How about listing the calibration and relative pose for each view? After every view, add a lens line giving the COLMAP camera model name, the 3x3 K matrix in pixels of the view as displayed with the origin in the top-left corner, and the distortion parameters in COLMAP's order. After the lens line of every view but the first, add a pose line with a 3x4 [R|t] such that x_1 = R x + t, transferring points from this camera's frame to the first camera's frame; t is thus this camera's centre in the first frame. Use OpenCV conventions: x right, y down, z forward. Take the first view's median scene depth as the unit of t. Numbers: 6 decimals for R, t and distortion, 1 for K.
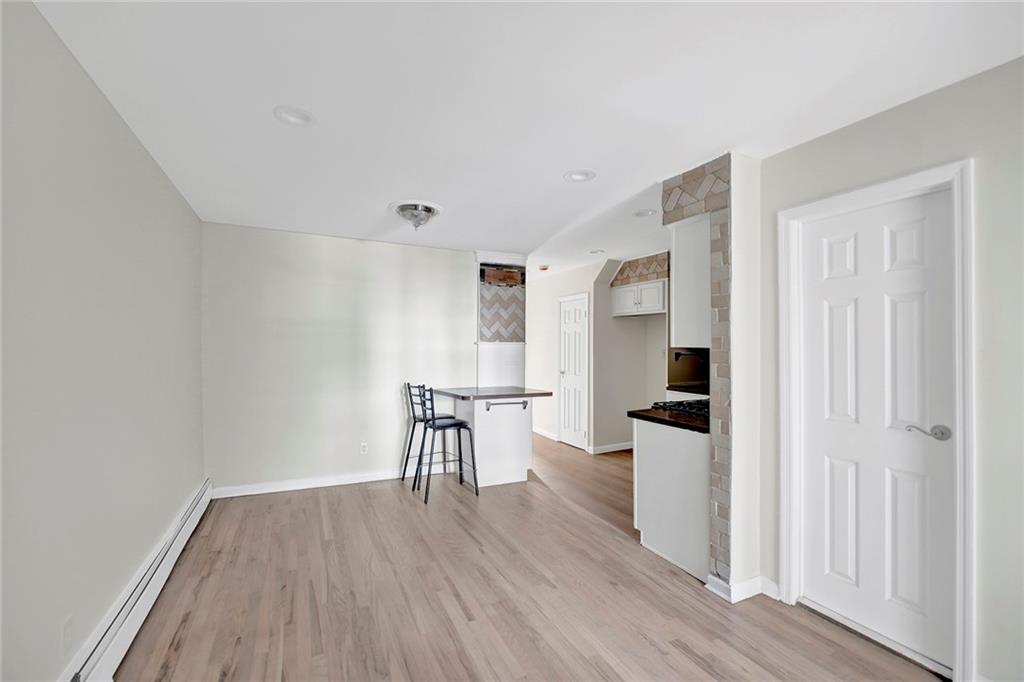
lens RADIAL K [[490.0, 0, 512.4], [0, 490.0, 346.1], [0, 0, 1]] dist [-0.000545, -0.000097]
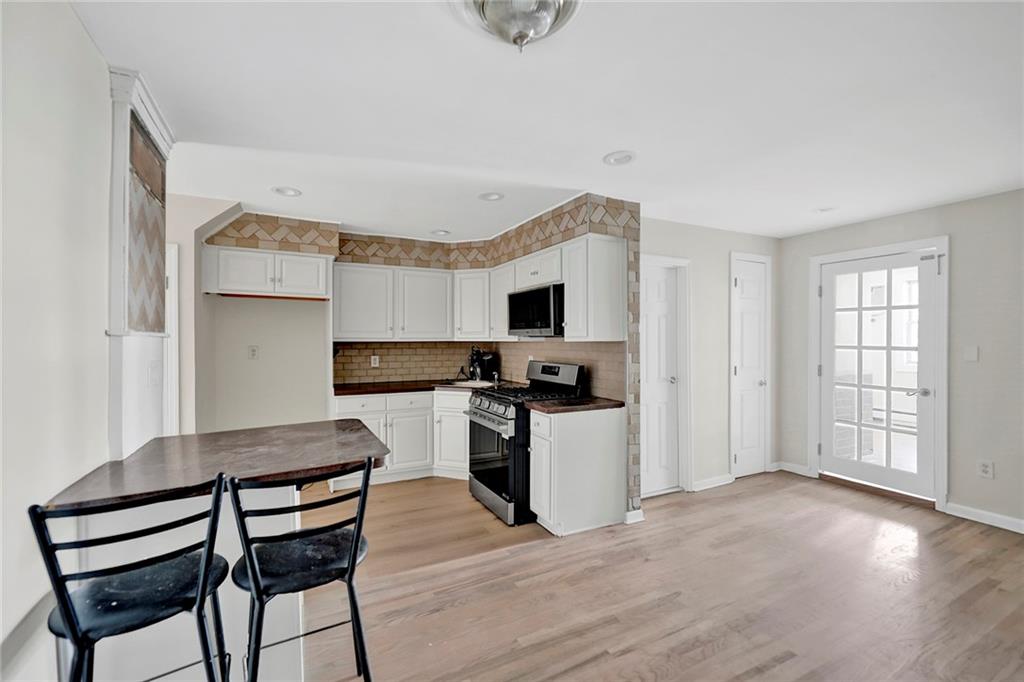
lens RADIAL K [[409.2, 0, 532.8], [0, 409.2, 341.8], [0, 0, 1]] dist [-0.000032, -0.000561]
pose [[-0.053645, -0.000536, 0.998560, -0.635403], [0.002540, 0.999997, 0.000673, 0.002712], [-0.998557, 0.002572, -0.053643, 1.214643]]
